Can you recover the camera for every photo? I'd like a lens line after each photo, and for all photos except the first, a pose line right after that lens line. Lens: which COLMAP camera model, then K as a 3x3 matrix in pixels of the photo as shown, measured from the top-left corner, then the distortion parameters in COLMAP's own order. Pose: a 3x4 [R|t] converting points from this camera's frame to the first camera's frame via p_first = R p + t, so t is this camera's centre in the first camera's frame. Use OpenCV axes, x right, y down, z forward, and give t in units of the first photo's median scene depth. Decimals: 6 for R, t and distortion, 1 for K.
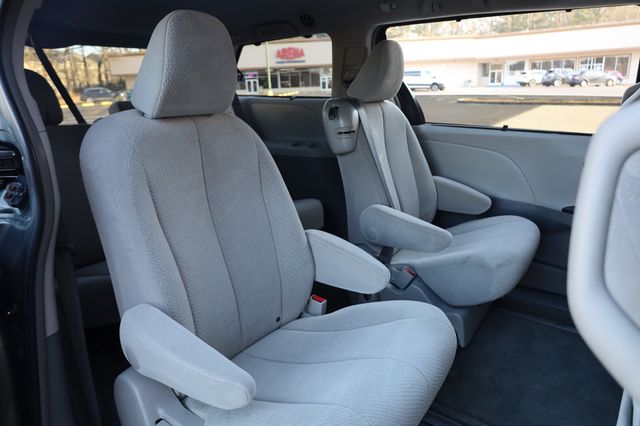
lens RADIAL K [[432.4, 0, 320.0], [0, 432.4, 213.0], [0, 0, 1]] dist [-0.001959, -0.004719]
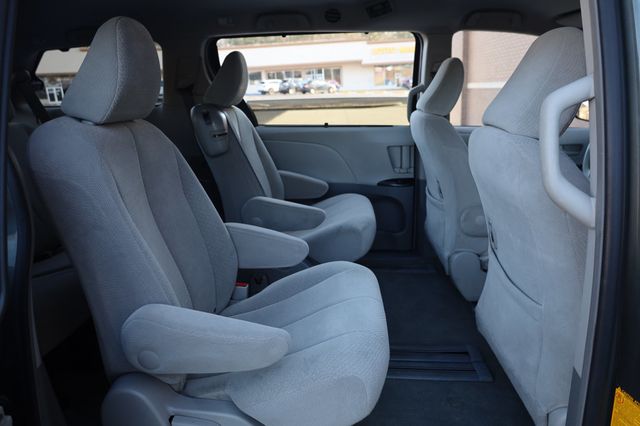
lens RADIAL K [[432.4, 0, 320.0], [0, 432.4, 213.0], [0, 0, 1]] dist [-0.001959, -0.004719]
pose [[0.854027, -0.152474, 0.497382, -0.276884], [0.162572, 0.986423, 0.023248, 0.020762], [-0.494174, 0.061006, 0.867220, -0.046415]]
